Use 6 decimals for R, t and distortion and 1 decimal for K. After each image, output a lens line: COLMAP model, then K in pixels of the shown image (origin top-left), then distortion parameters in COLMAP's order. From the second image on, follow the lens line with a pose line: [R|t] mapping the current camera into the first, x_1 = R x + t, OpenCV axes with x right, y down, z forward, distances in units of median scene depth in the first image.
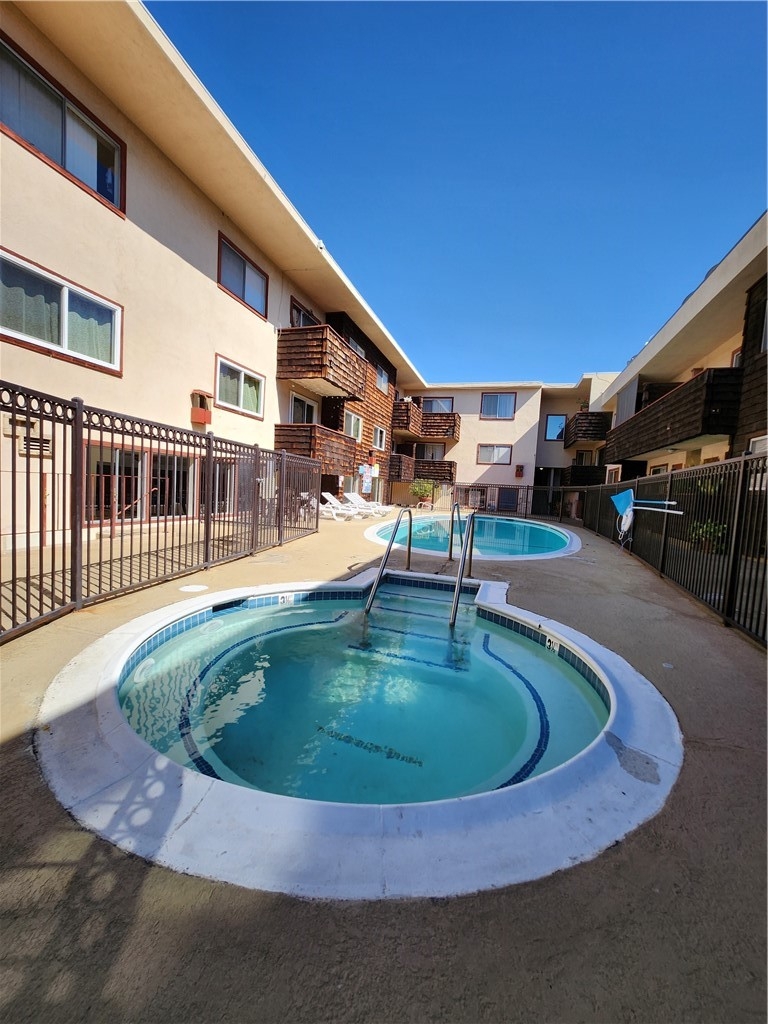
lens RADIAL K [[402.2, 0, 390.6], [0, 402.2, 515.2], [0, 0, 1]] dist [0.001958, 0.000196]
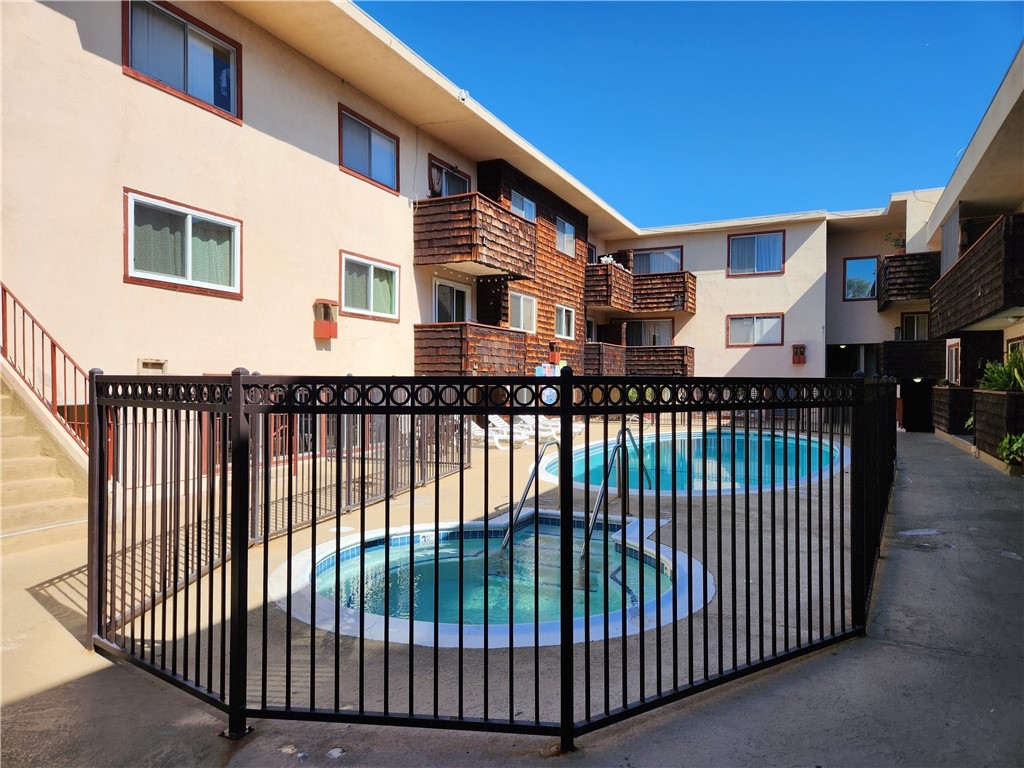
lens RADIAL K [[691.3, 0, 512.0], [0, 691.3, 384.0], [0, 0, 1]] dist [0.042675, -0.001554]
pose [[0.987585, -0.054565, -0.147302, 0.079298], [0.044537, 0.996515, -0.070535, -0.016405], [0.150637, 0.063099, 0.986573, -0.247829]]
